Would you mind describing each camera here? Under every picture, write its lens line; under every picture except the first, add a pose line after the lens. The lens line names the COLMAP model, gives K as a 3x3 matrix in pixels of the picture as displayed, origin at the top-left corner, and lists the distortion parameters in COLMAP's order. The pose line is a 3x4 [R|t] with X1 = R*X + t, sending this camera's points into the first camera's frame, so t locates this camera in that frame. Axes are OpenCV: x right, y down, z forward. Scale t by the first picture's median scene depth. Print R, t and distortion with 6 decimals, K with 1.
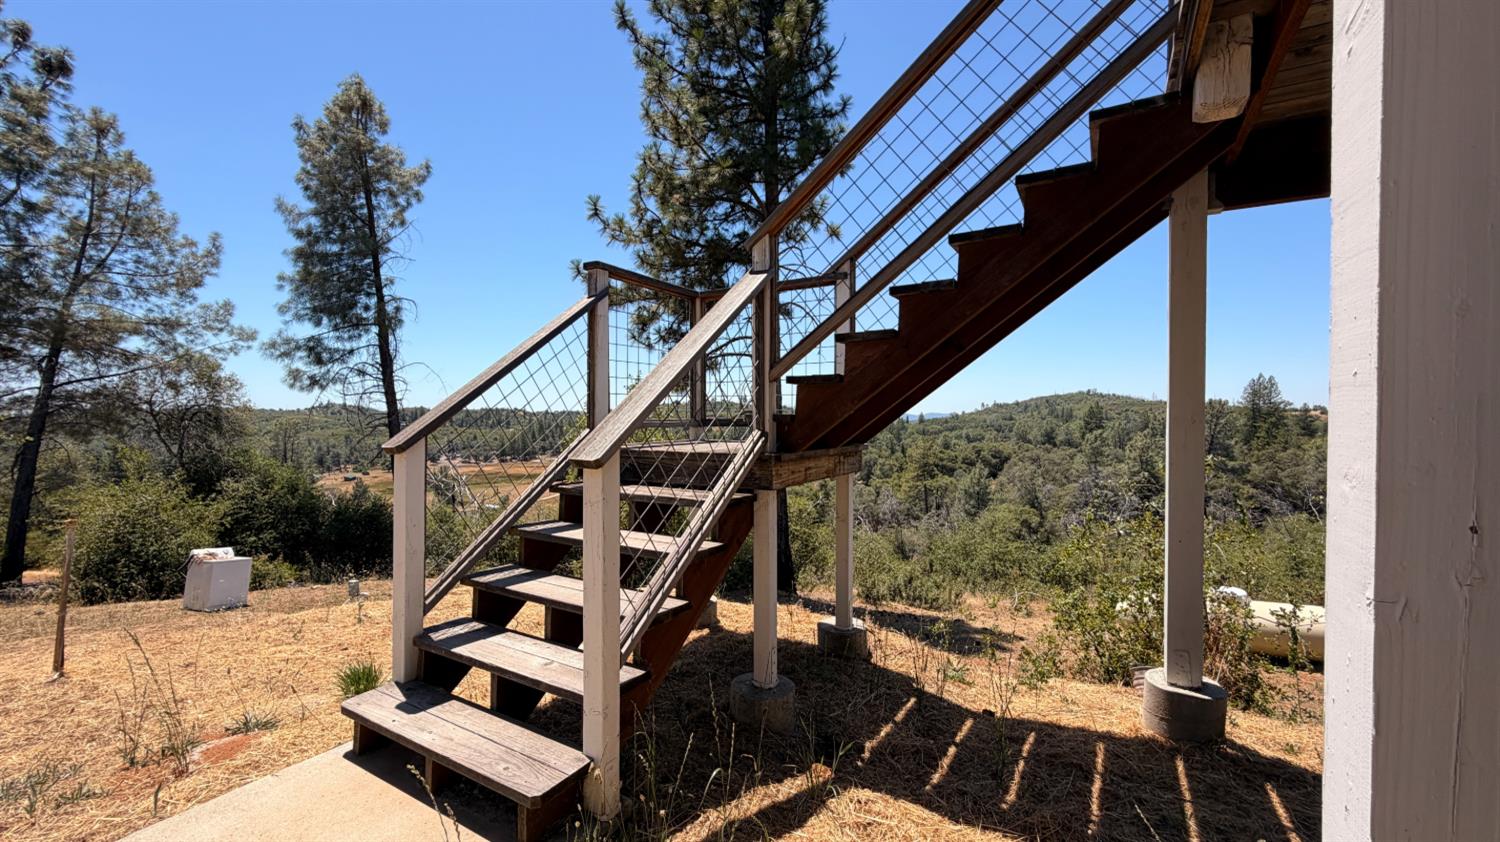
lens RADIAL K [[599.5, 0, 745.0], [0, 599.5, 419.8], [0, 0, 1]] dist [0.001160, -0.000249]
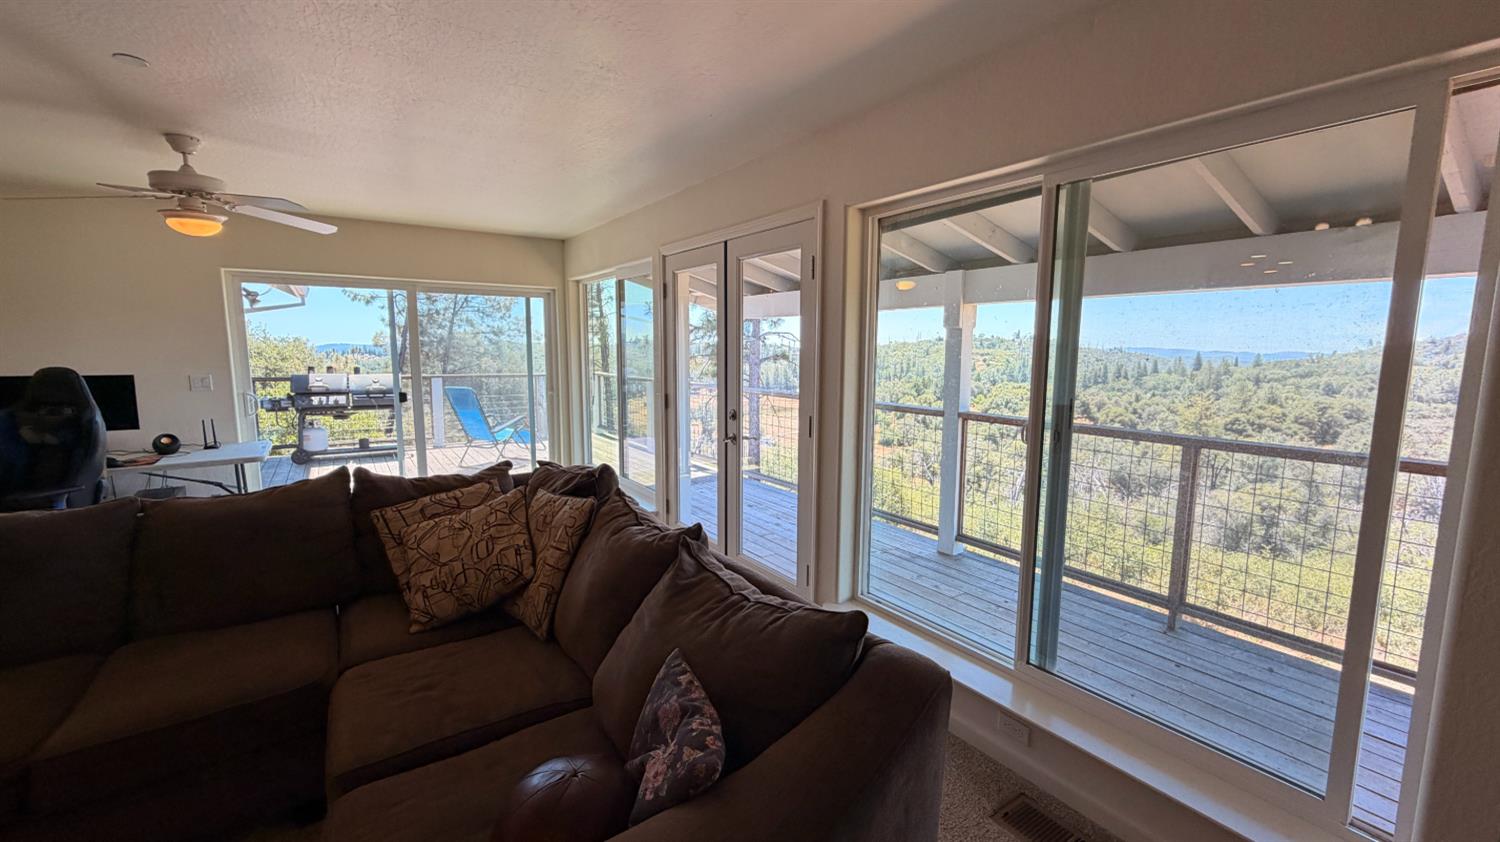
lens RADIAL K [[599.5, 0, 745.0], [0, 599.5, 419.8], [0, 0, 1]] dist [0.001160, -0.000249]
pose [[0.907290, 0.057973, -0.416489, 0.084719], [-0.012452, 0.993721, 0.111195, -0.026792], [0.420320, -0.095701, 0.902315, -0.053992]]
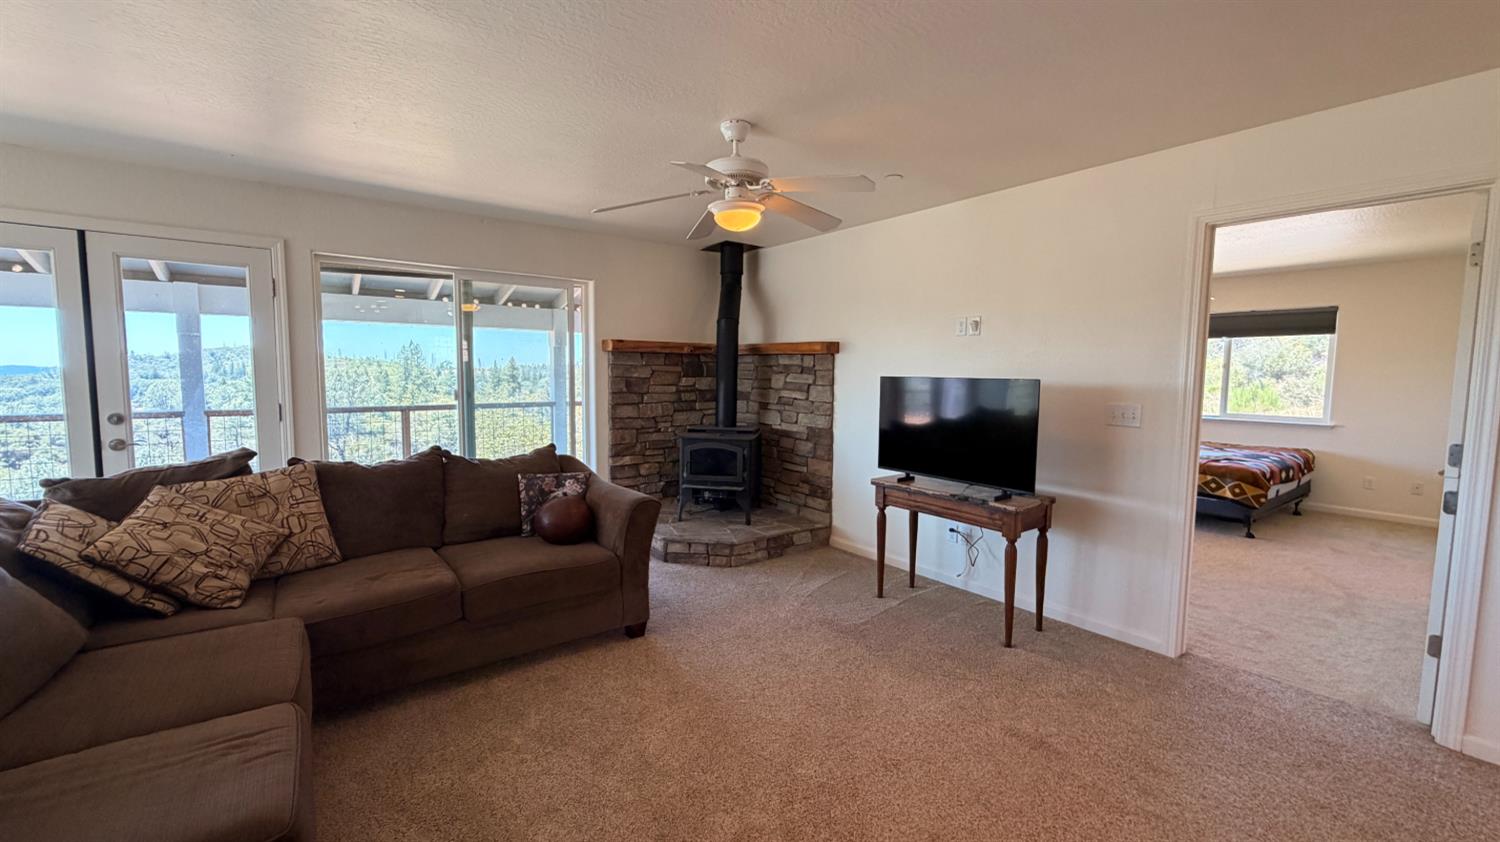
lens RADIAL K [[599.5, 0, 745.0], [0, 599.5, 419.8], [0, 0, 1]] dist [0.001160, -0.000249]
pose [[0.379371, -0.071618, 0.922468, 0.053982], [0.001668, 0.997051, 0.076723, -0.025638], [-0.925243, -0.027568, 0.378372, -0.066196]]
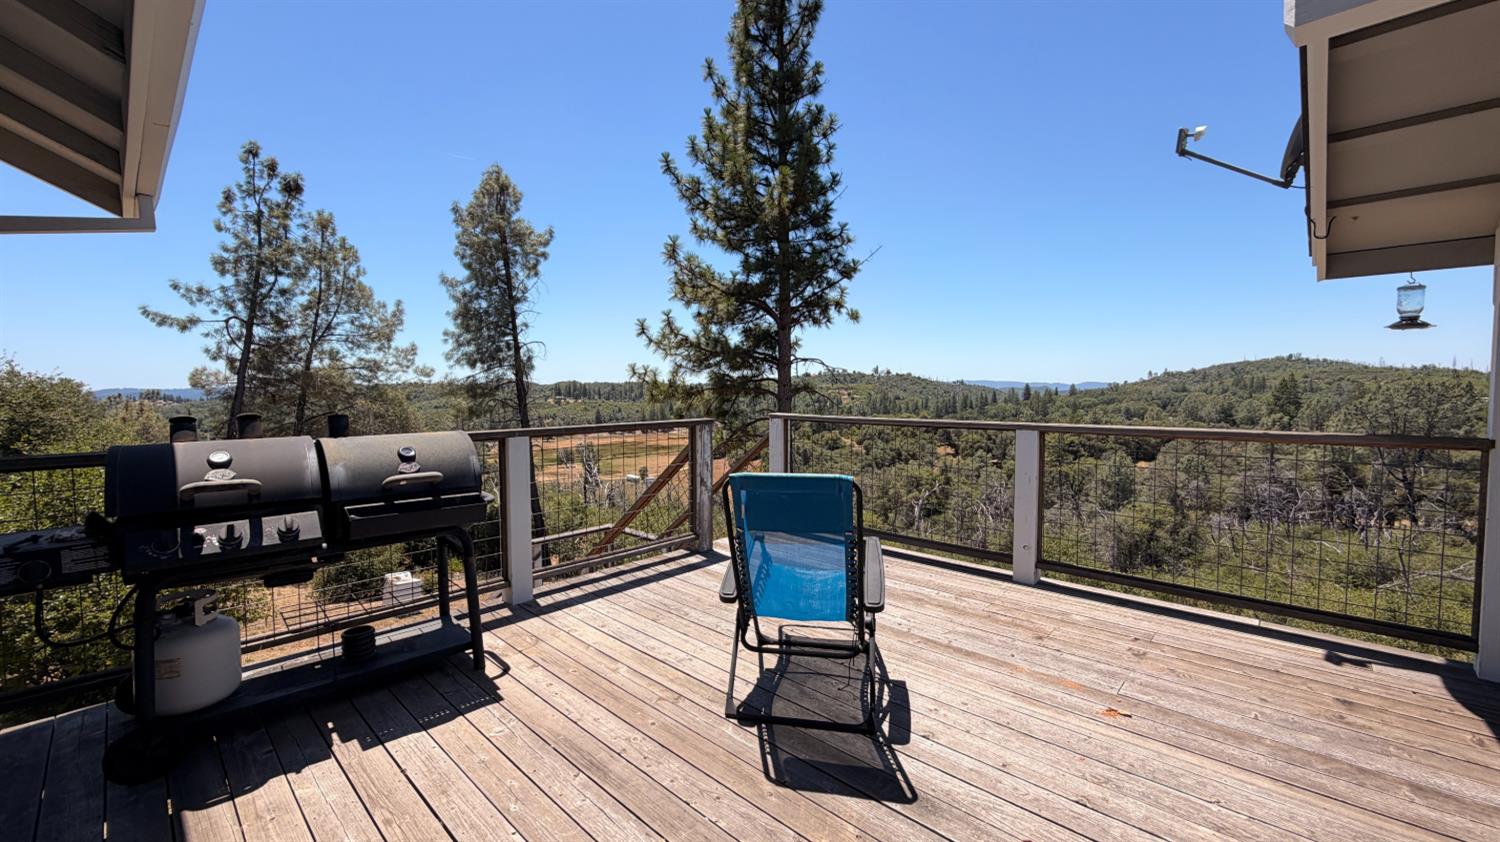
lens RADIAL K [[598.9, 0, 744.6], [0, 598.9, 415.3], [0, 0, 1]] dist [0.000521, 0.000011]
pose [[0.975893, 0.005040, -0.218191, 0.028803], [0.004193, 0.999116, 0.041832, -0.025285], [0.218209, -0.041738, 0.975009, -0.025571]]
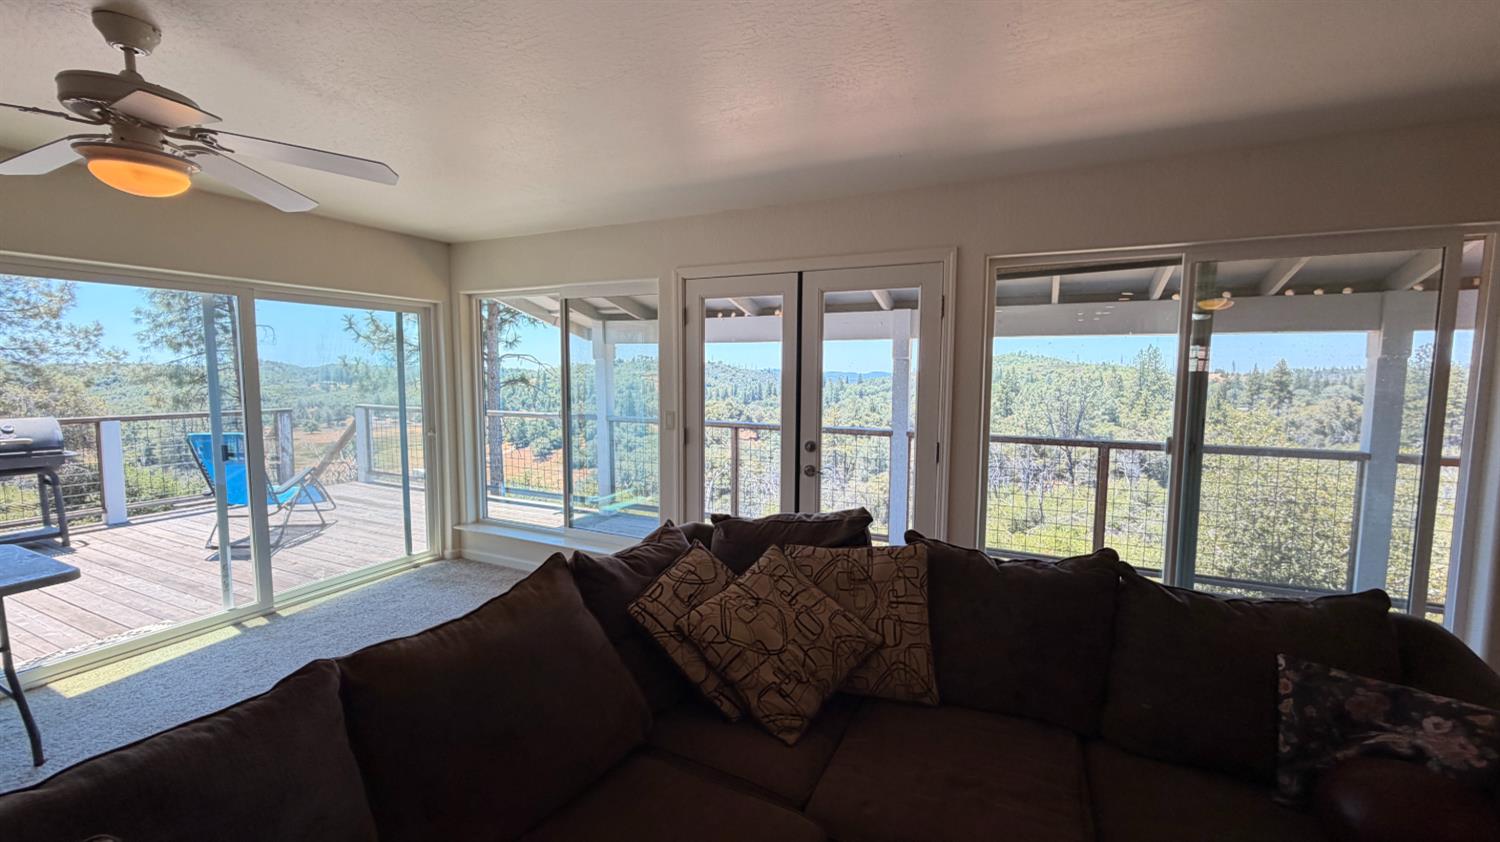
lens RADIAL K [[599.5, 0, 745.0], [0, 599.5, 419.8], [0, 0, 1]] dist [0.001160, -0.000249]
pose [[0.996388, -0.000707, 0.084920, 0.063942], [-0.005346, 0.997459, 0.071038, -0.027127], [-0.084755, -0.071236, 0.993852, -0.056515]]
